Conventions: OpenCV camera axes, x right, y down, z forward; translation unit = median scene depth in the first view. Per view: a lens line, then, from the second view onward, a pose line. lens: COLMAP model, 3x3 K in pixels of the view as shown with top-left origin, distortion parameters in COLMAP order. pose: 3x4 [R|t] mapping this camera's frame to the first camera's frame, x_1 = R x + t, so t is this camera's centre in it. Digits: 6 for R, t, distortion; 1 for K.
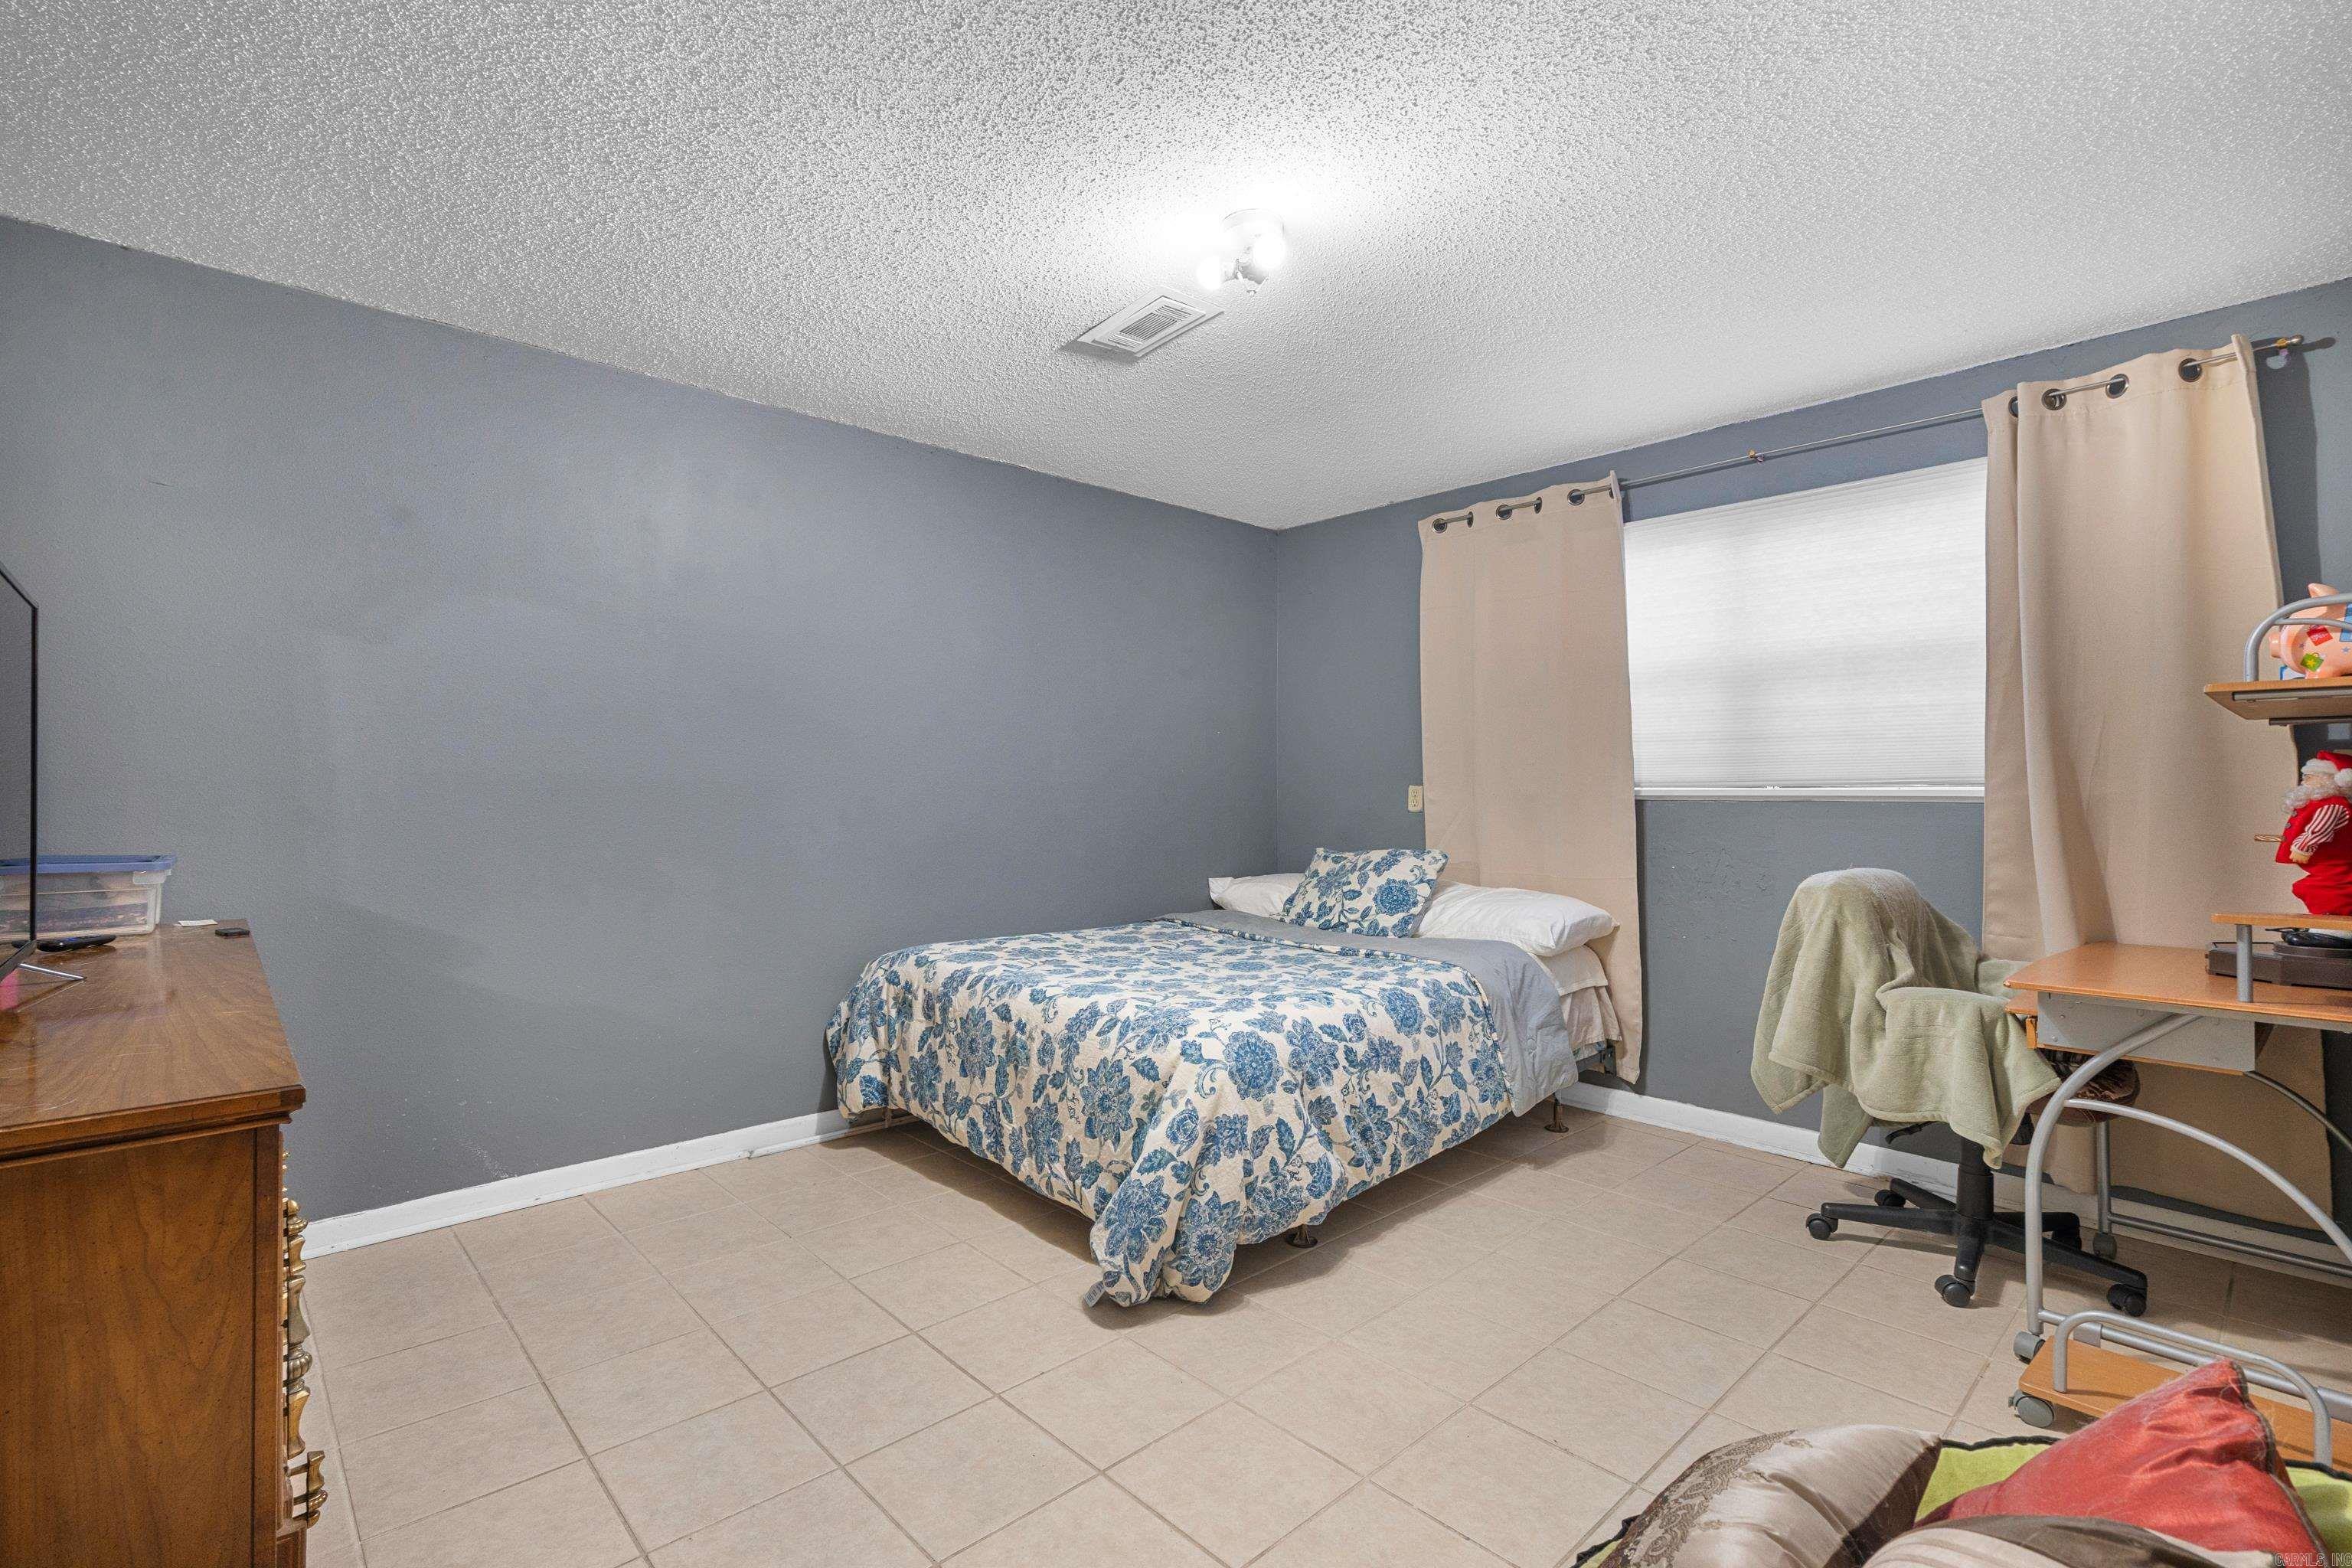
lens RADIAL K [[1066.9, 0, 1173.3], [0, 1066.9, 782.2], [0, 0, 1]] dist [-0.003067, 0.002156]
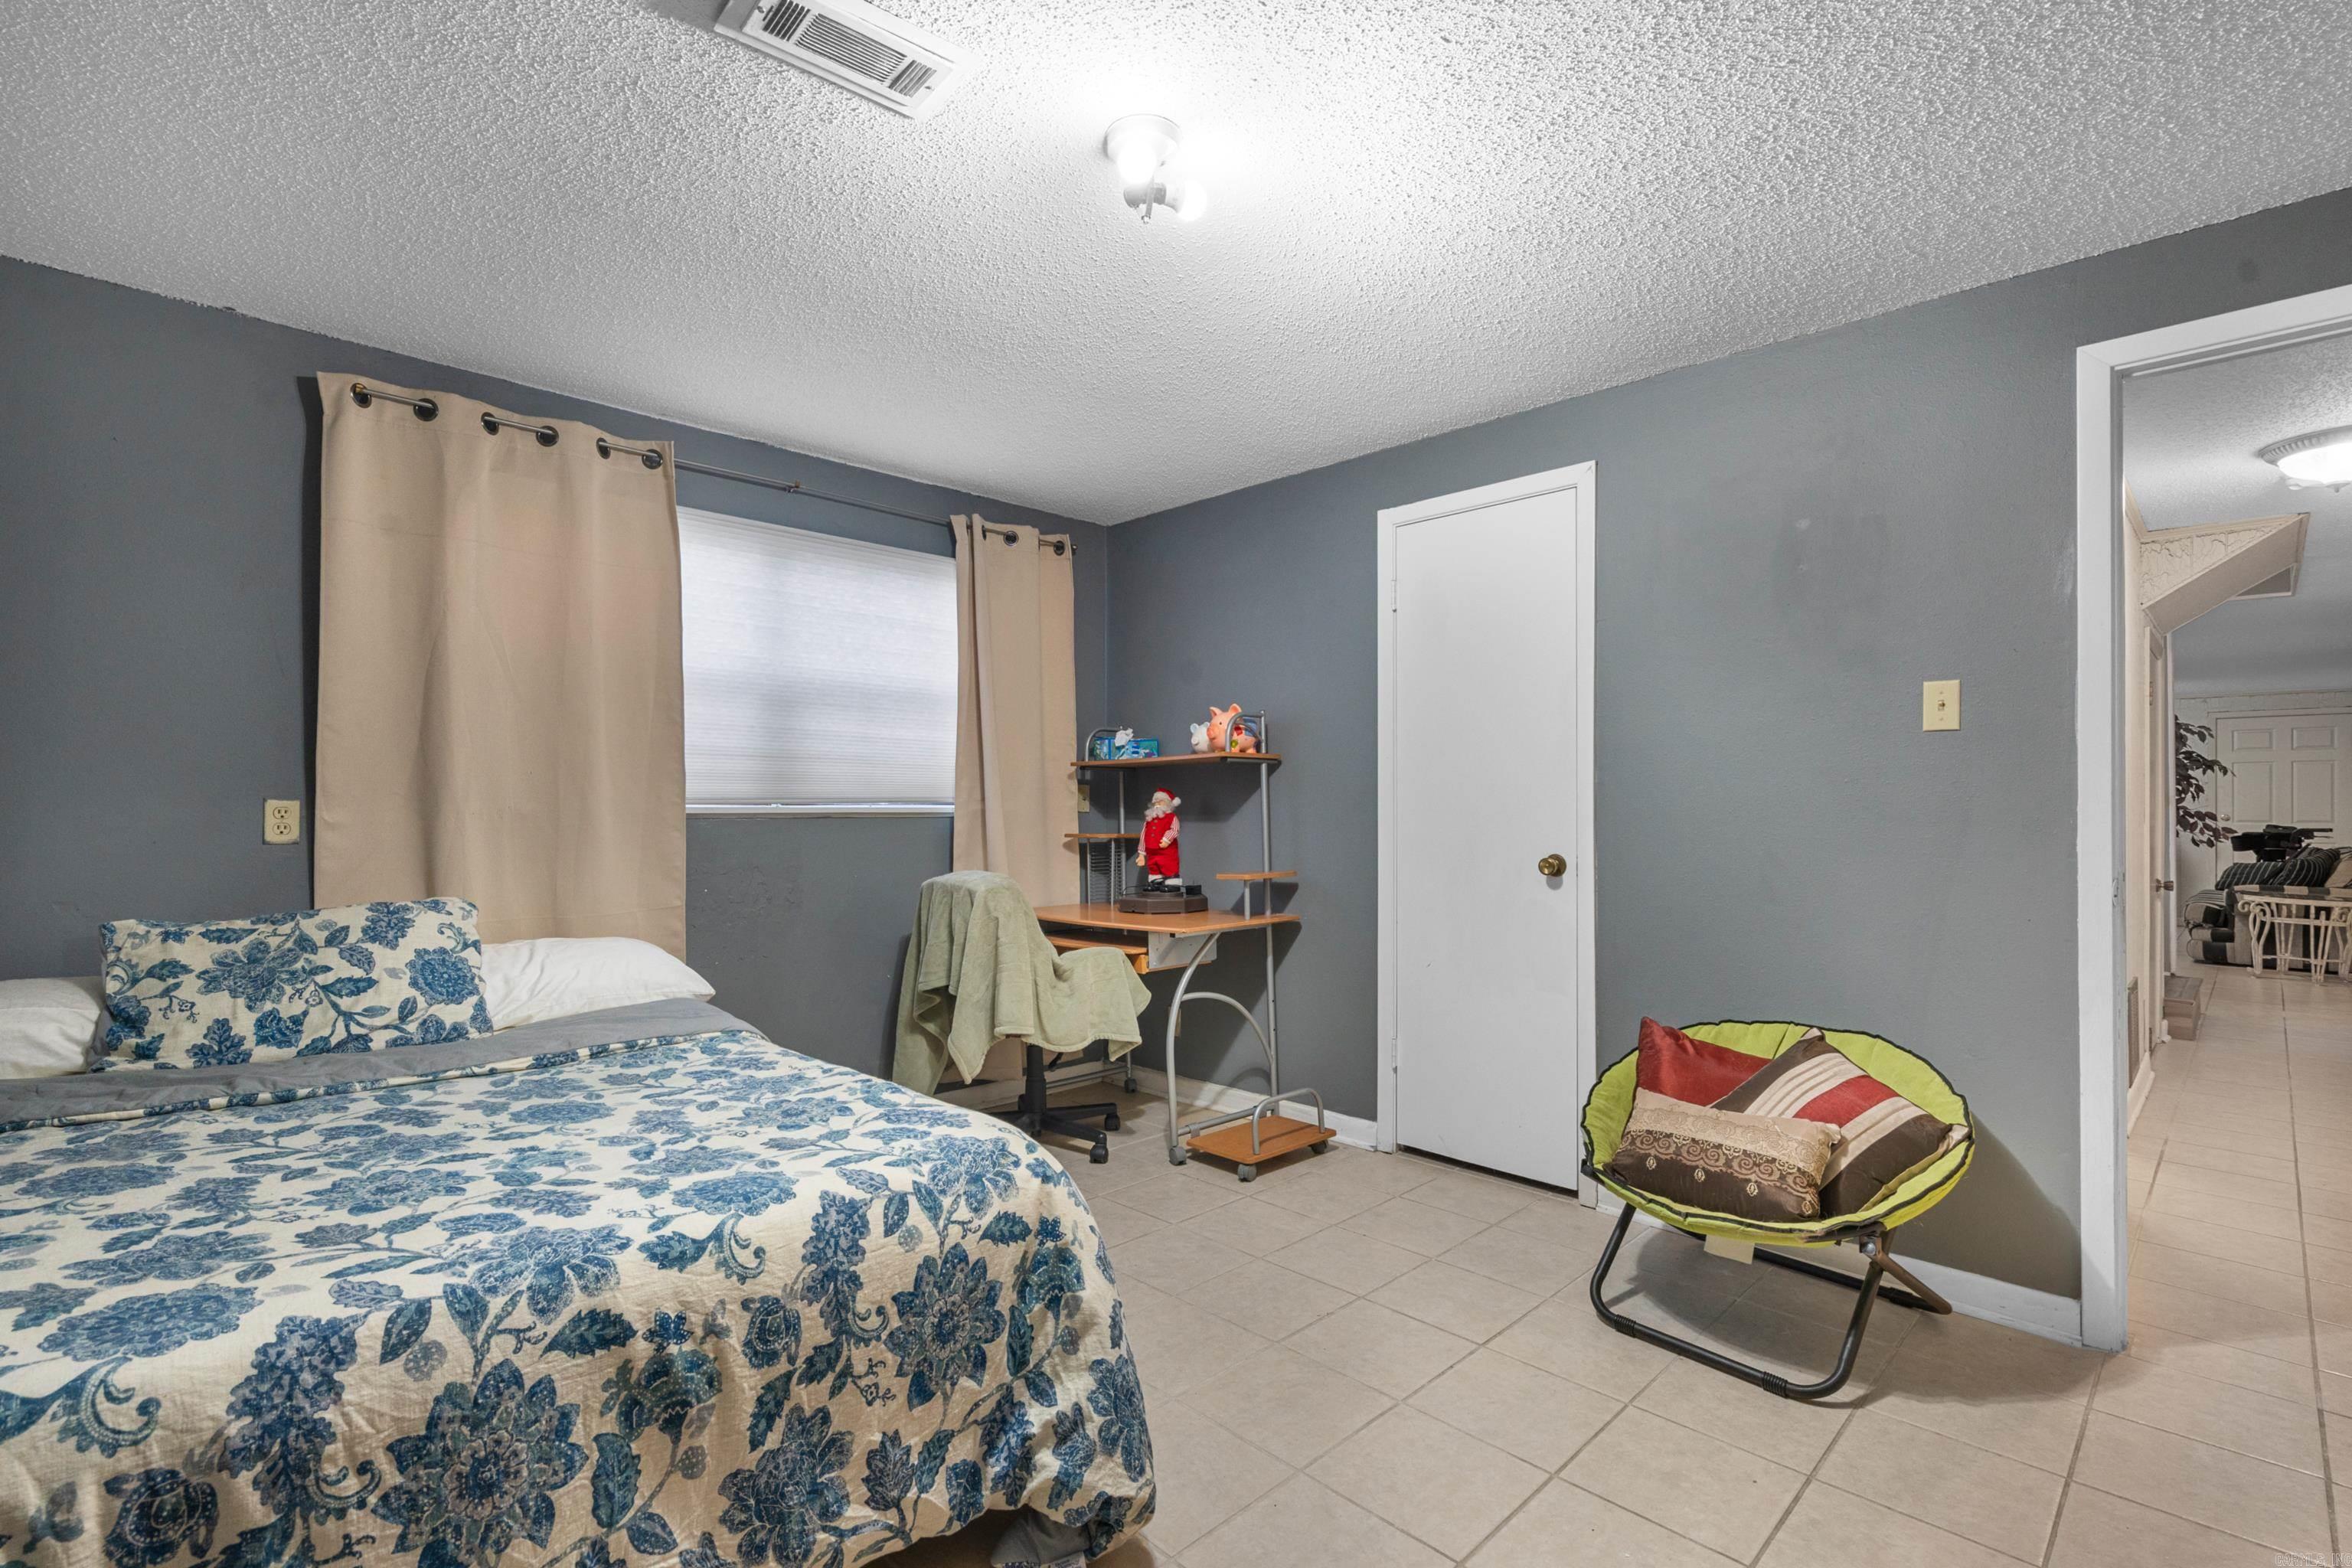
lens RADIAL K [[1066.9, 0, 1174.2], [0, 1066.9, 796.7], [0, 0, 1]] dist [-0.003067, 0.002156]
pose [[-0.025596, 0.005931, 0.999655, -0.614492], [-0.009756, 0.999933, -0.006182, -0.000069], [-0.999625, -0.009910, -0.025537, 0.802908]]
